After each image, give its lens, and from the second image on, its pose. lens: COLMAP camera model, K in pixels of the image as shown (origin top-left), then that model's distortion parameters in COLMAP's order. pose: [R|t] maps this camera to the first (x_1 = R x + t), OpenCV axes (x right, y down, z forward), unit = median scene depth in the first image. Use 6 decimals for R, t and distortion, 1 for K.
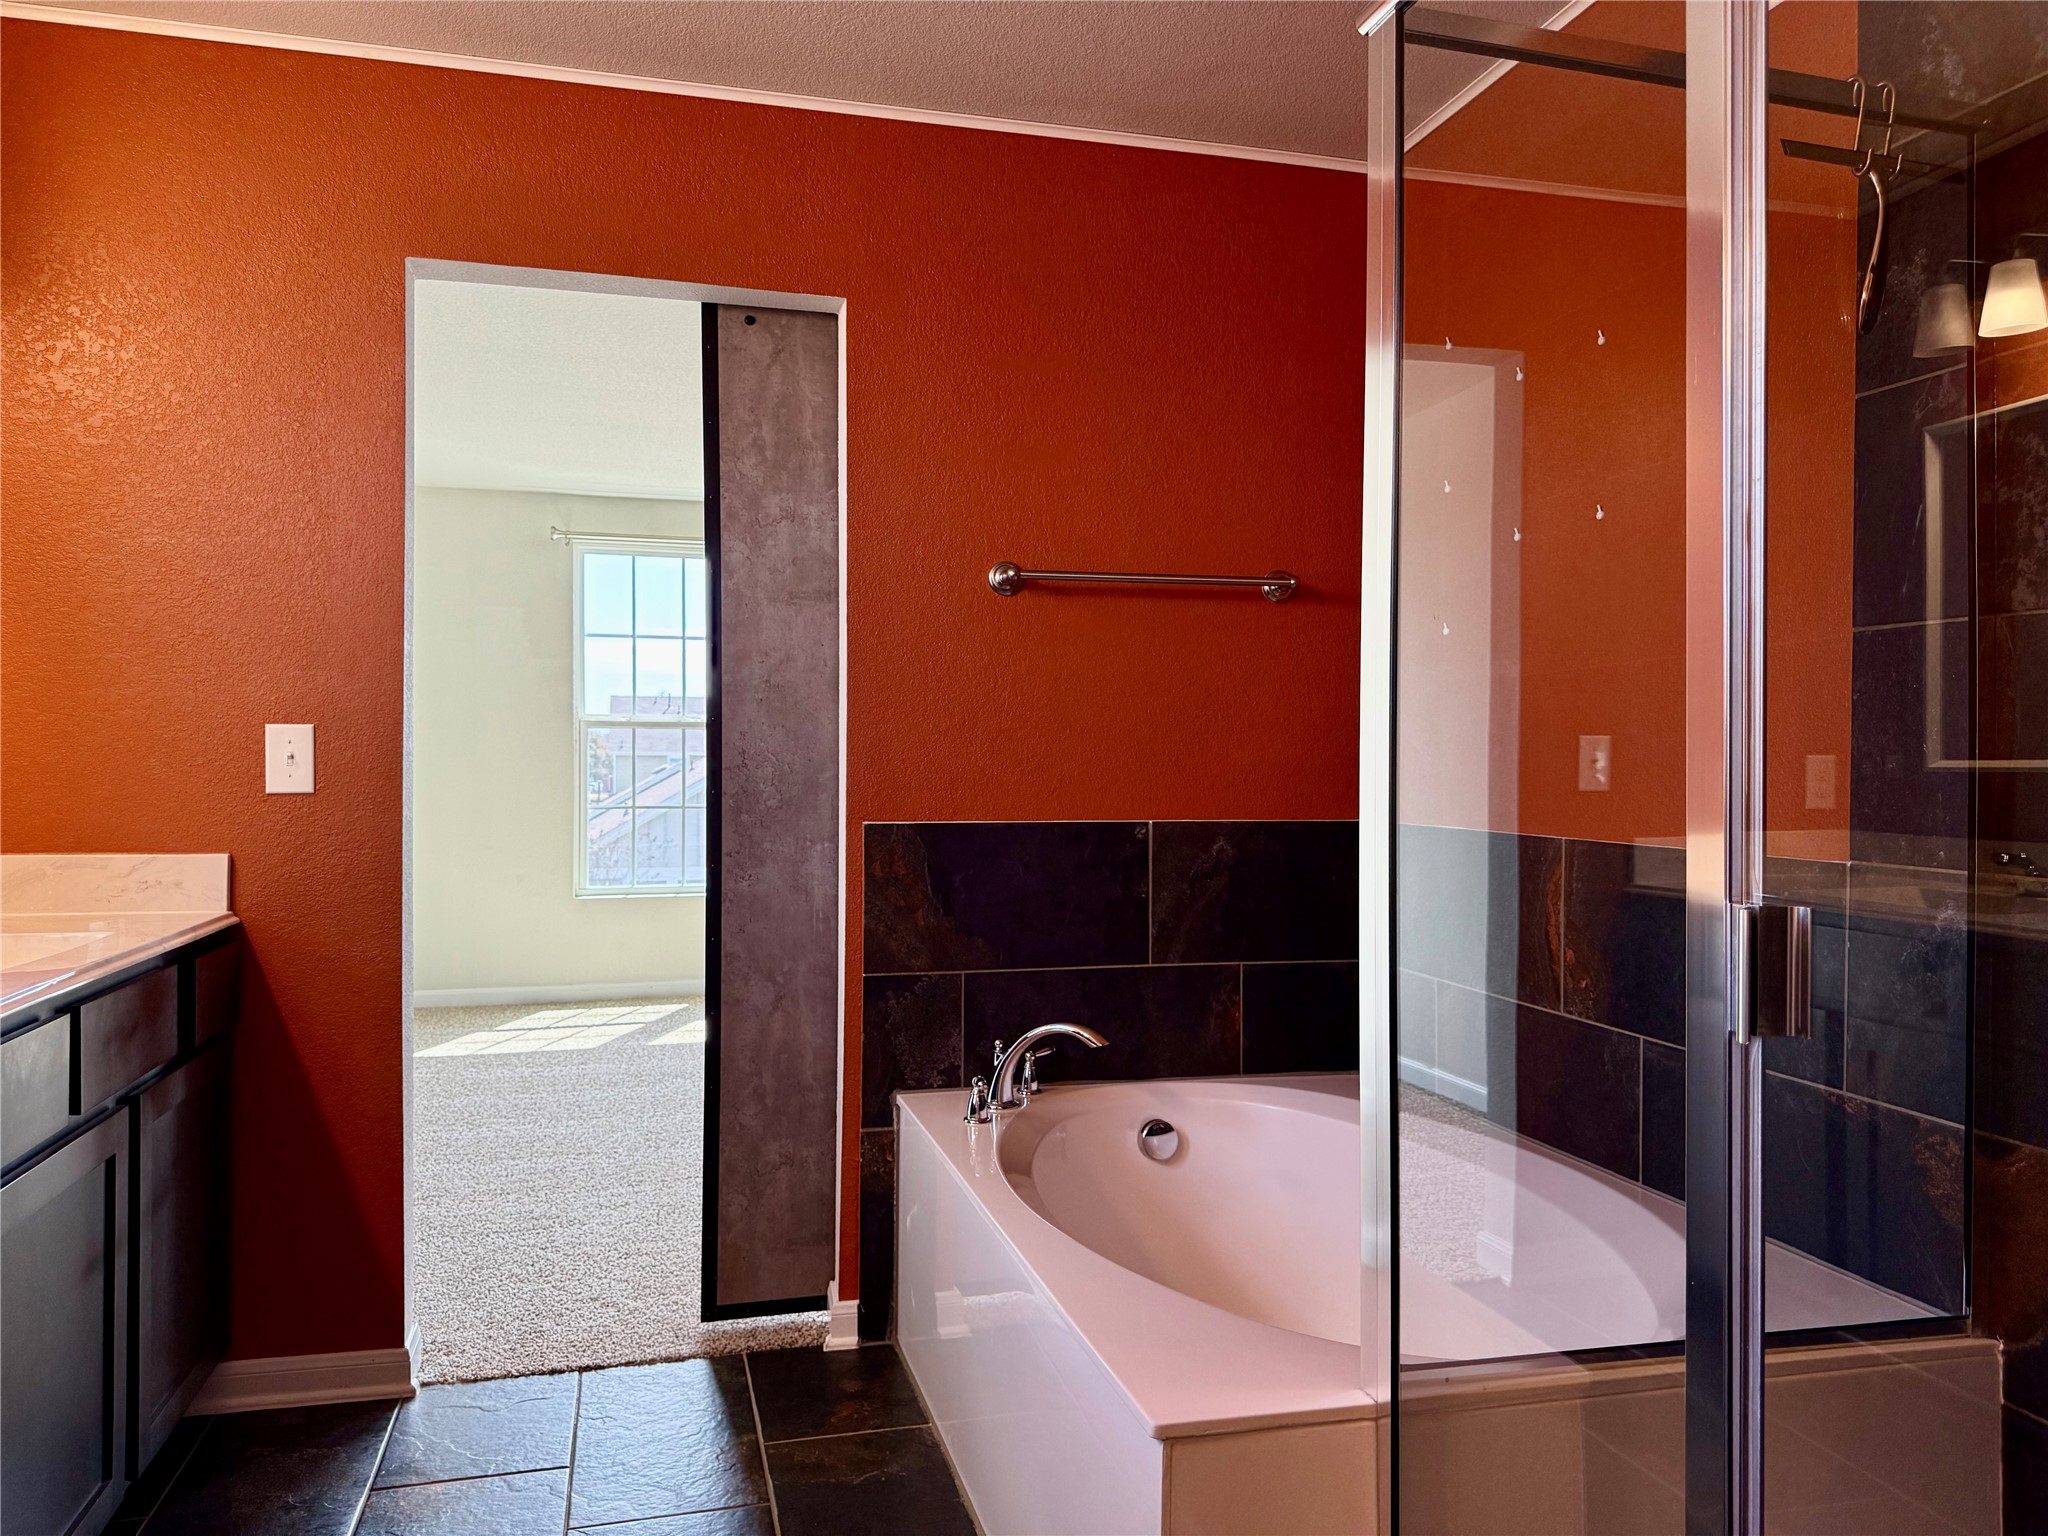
lens RADIAL K [[1453.6, 0, 1050.7], [0, 1453.6, 773.8], [0, 0, 1]] dist [0.081179, -0.126237]
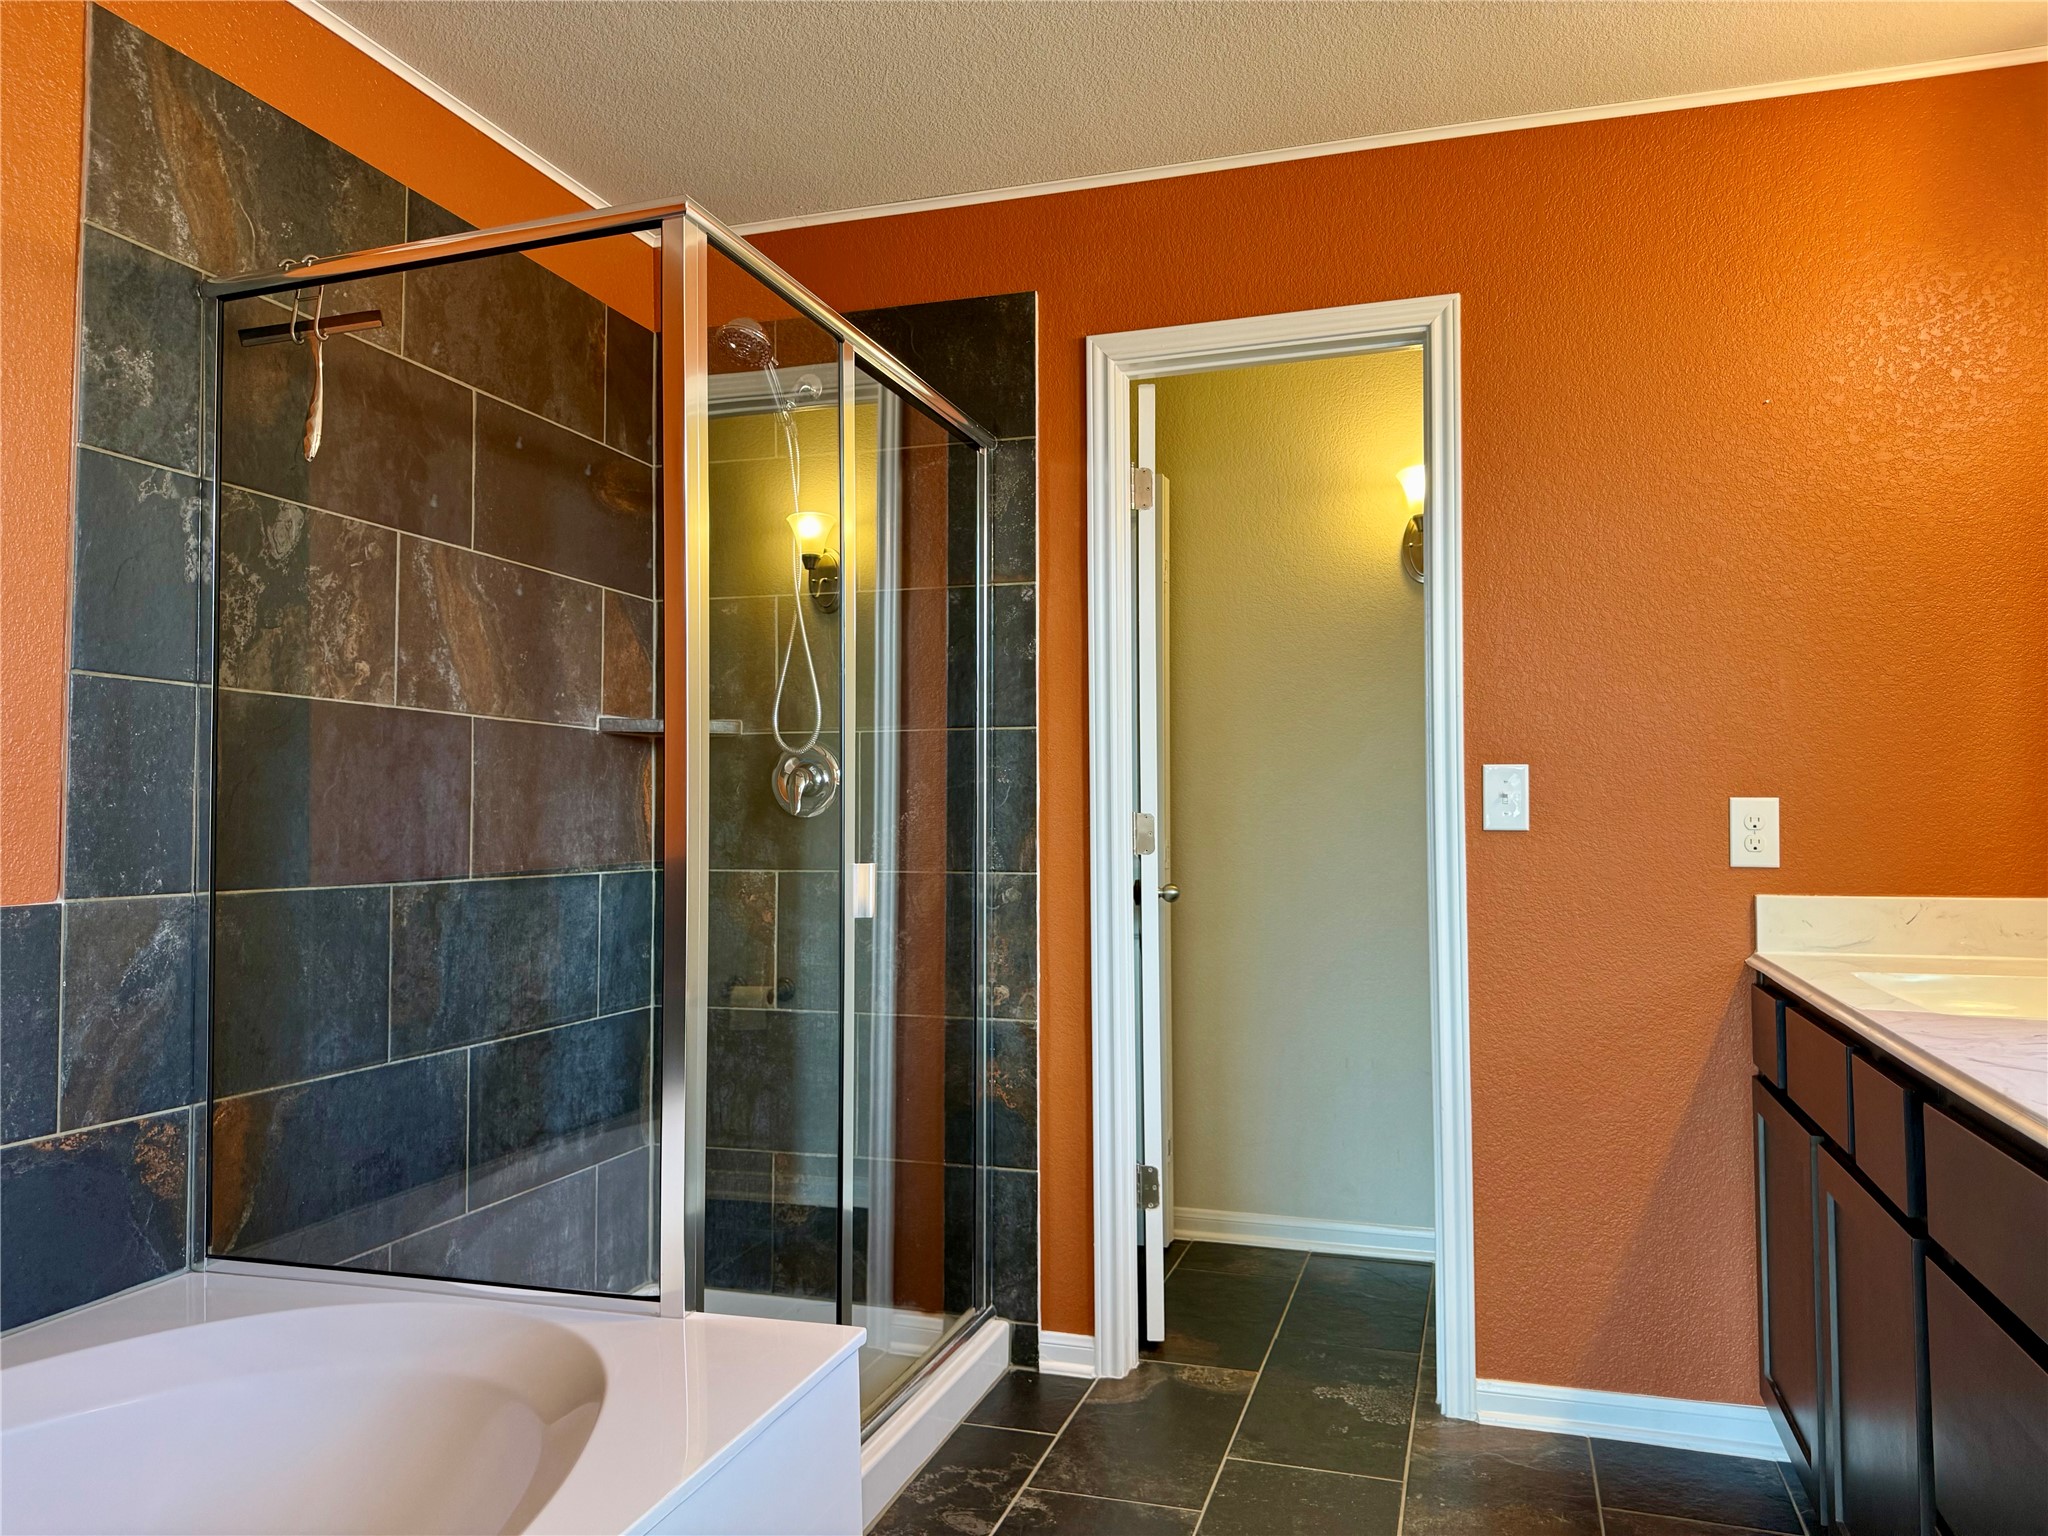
lens RADIAL K [[1453.6, 0, 1050.7], [0, 1453.6, 773.8], [0, 0, 1]] dist [0.081179, -0.126237]
pose [[-0.838481, 0.020897, 0.544530, -0.606318], [0.007378, 0.999608, -0.026999, 0.005940], [-0.544881, -0.018621, -0.838306, 1.570076]]
